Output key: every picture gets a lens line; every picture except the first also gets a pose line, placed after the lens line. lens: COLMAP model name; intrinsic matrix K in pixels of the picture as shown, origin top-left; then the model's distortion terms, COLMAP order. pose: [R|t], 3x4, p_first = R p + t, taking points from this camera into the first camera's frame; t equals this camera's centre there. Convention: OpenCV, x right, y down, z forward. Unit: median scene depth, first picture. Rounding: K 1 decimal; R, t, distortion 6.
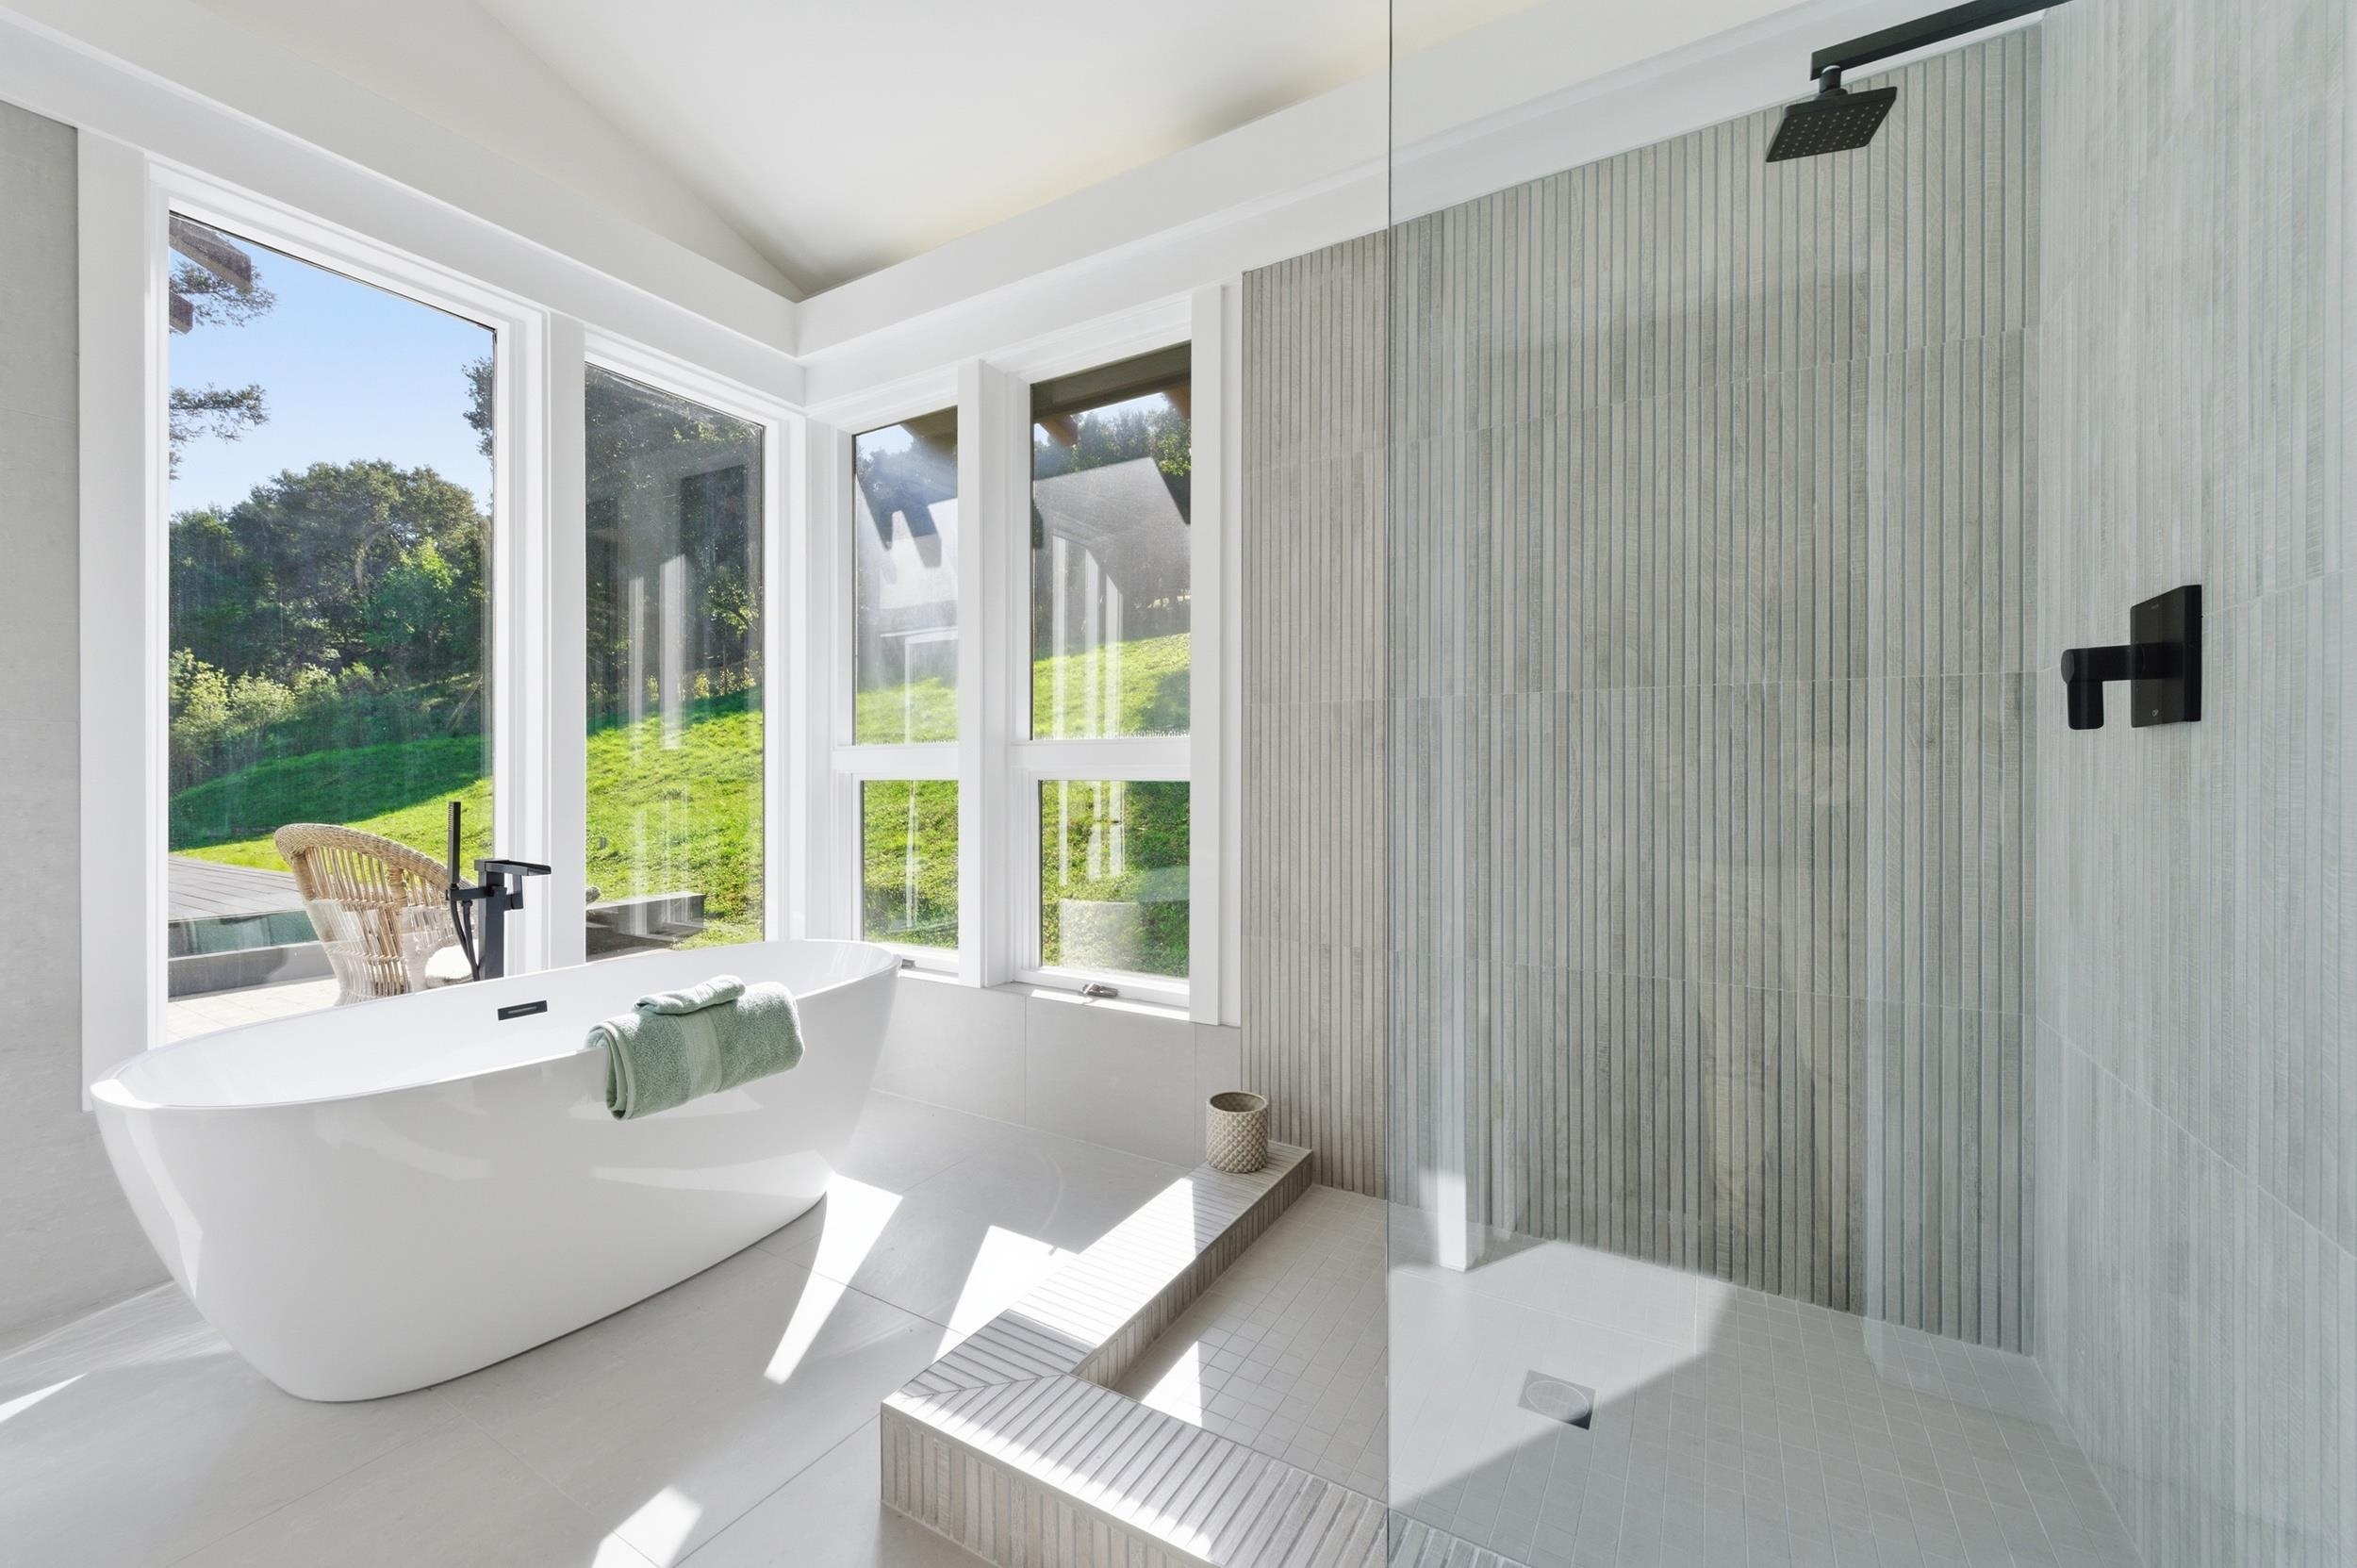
lens RADIAL K [[921.3, 0, 1173.5], [0, 921.3, 783.6], [0, 0, 1]] dist [-0.001307, -0.000273]
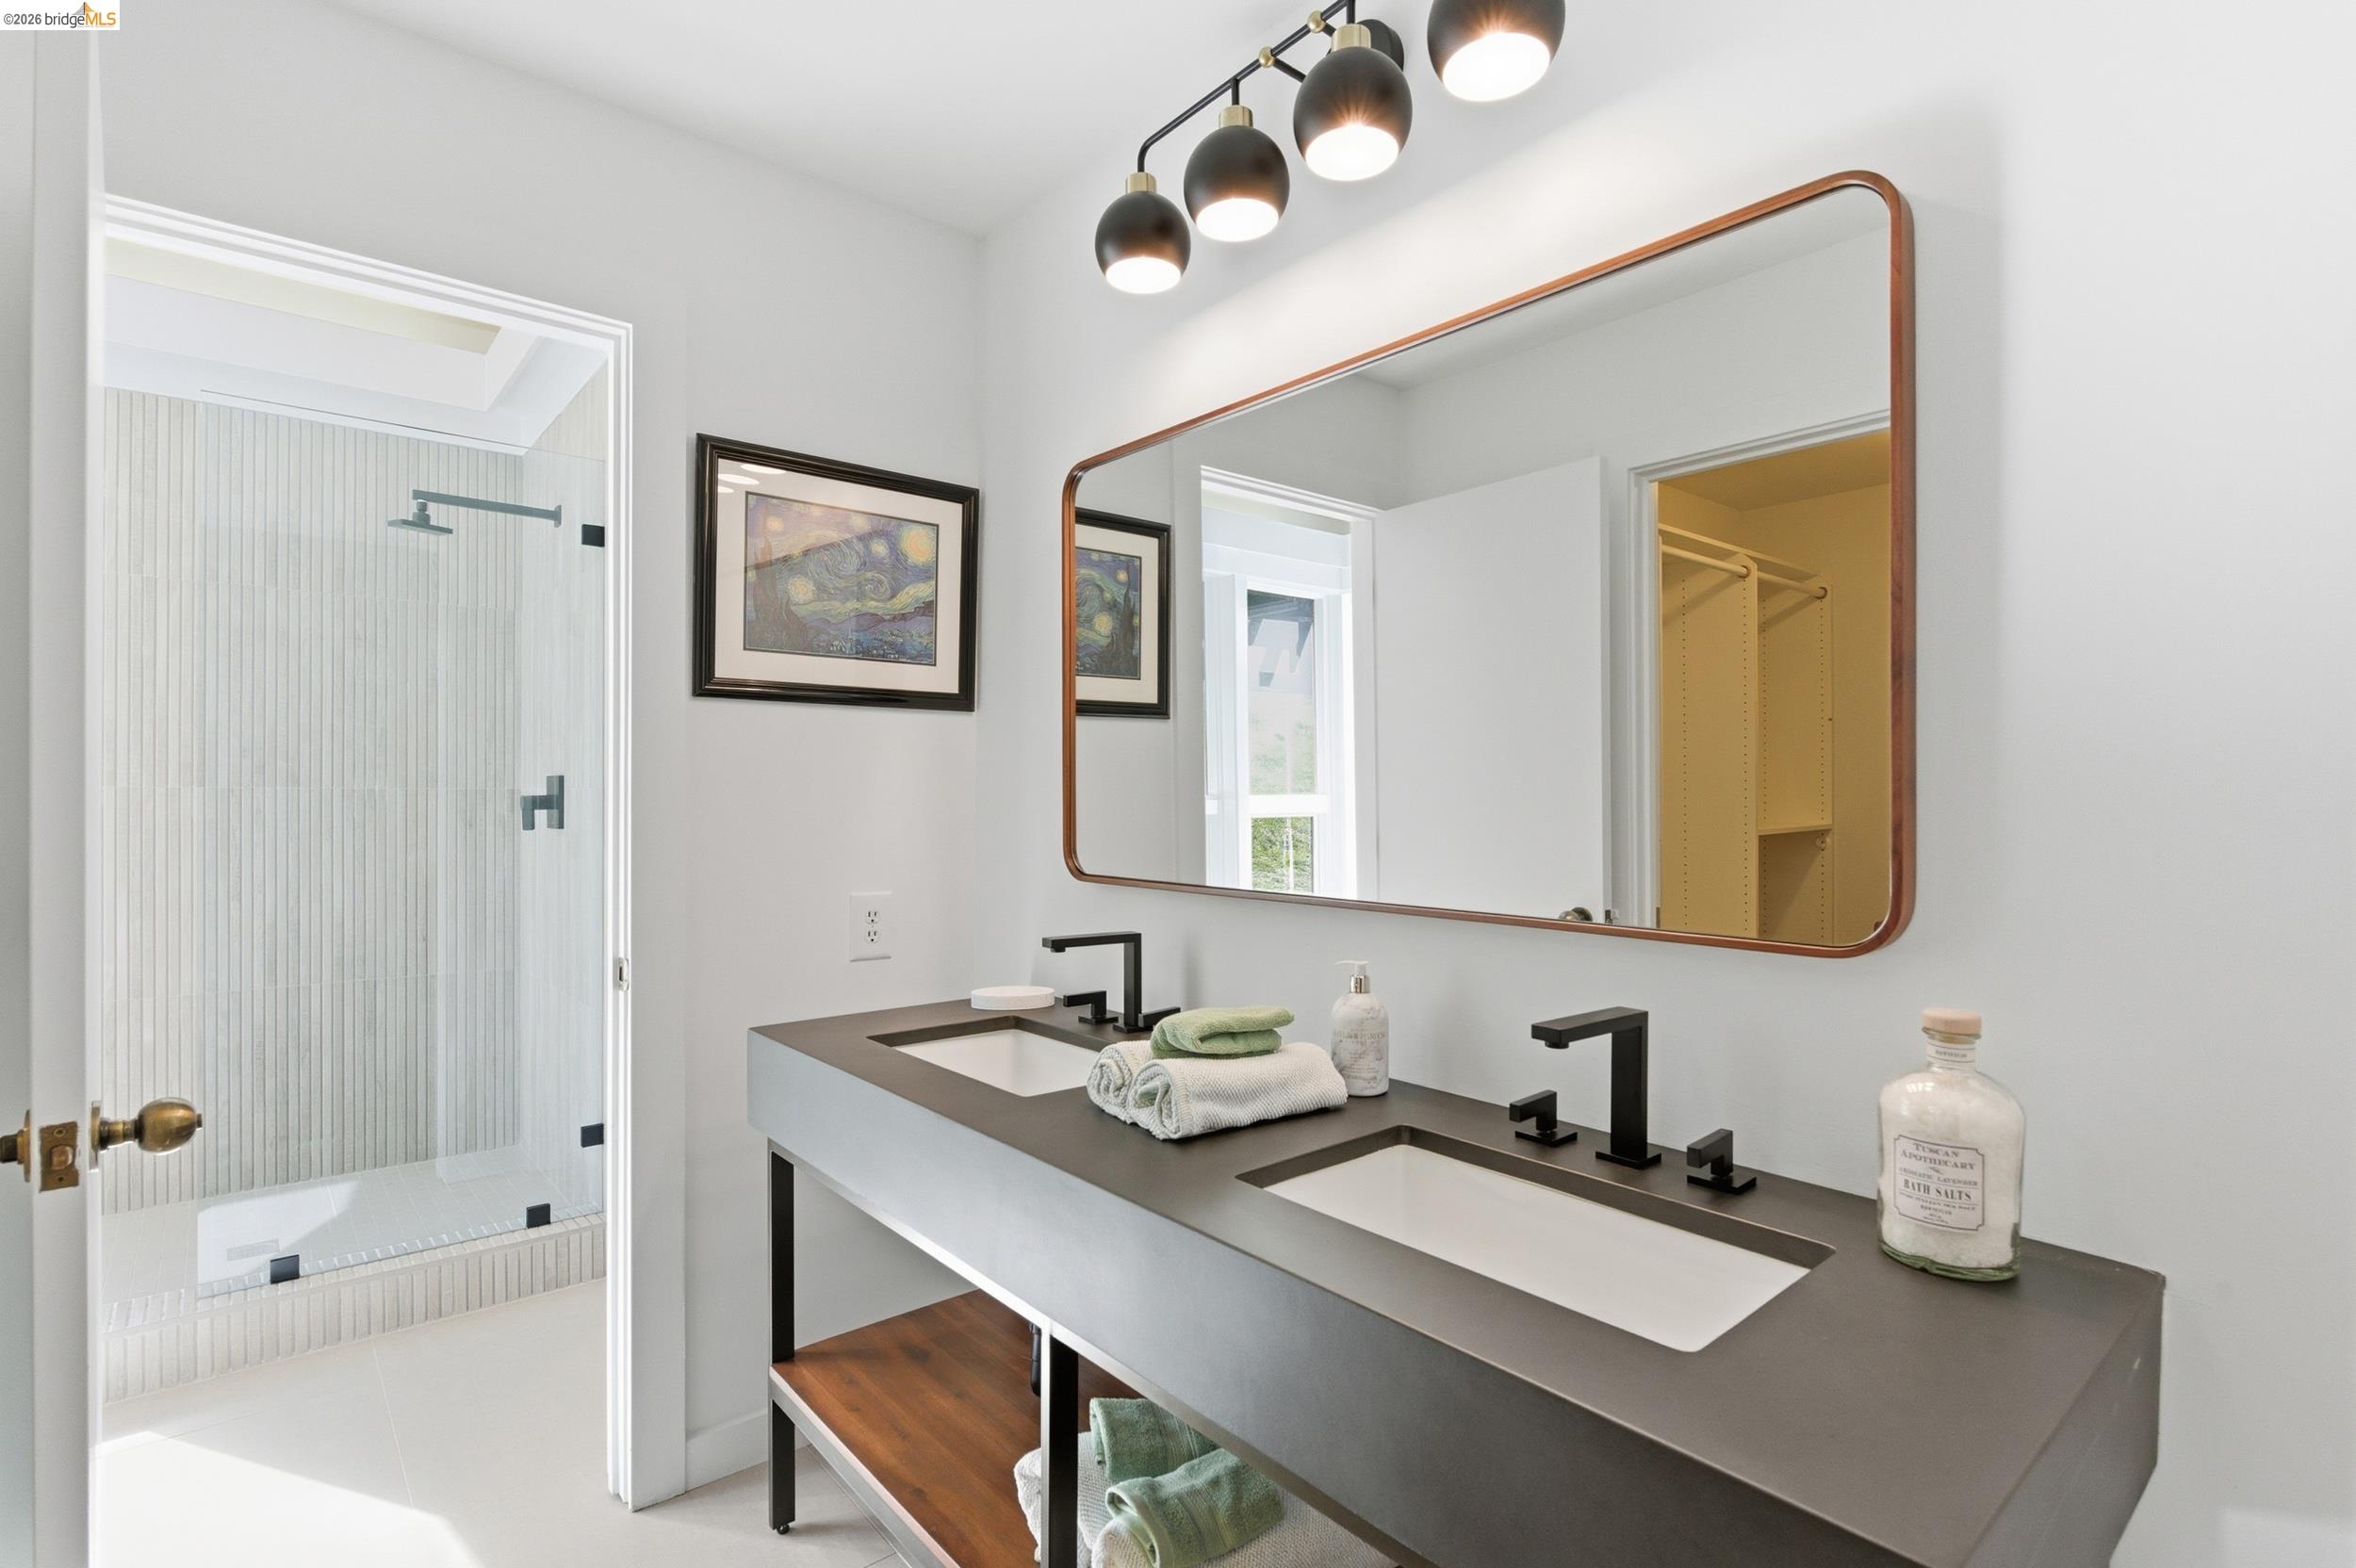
lens RADIAL K [[1130.7, 0, 1175.5], [0, 1130.7, 792.1], [0, 0, 1]] dist [-0.002088, -0.000789]
pose [[0.331106, 0.002096, 0.943591, -0.754712], [0.002938, 0.999990, -0.003252, -0.092755], [-0.943589, 0.003849, 0.331096, -0.966546]]
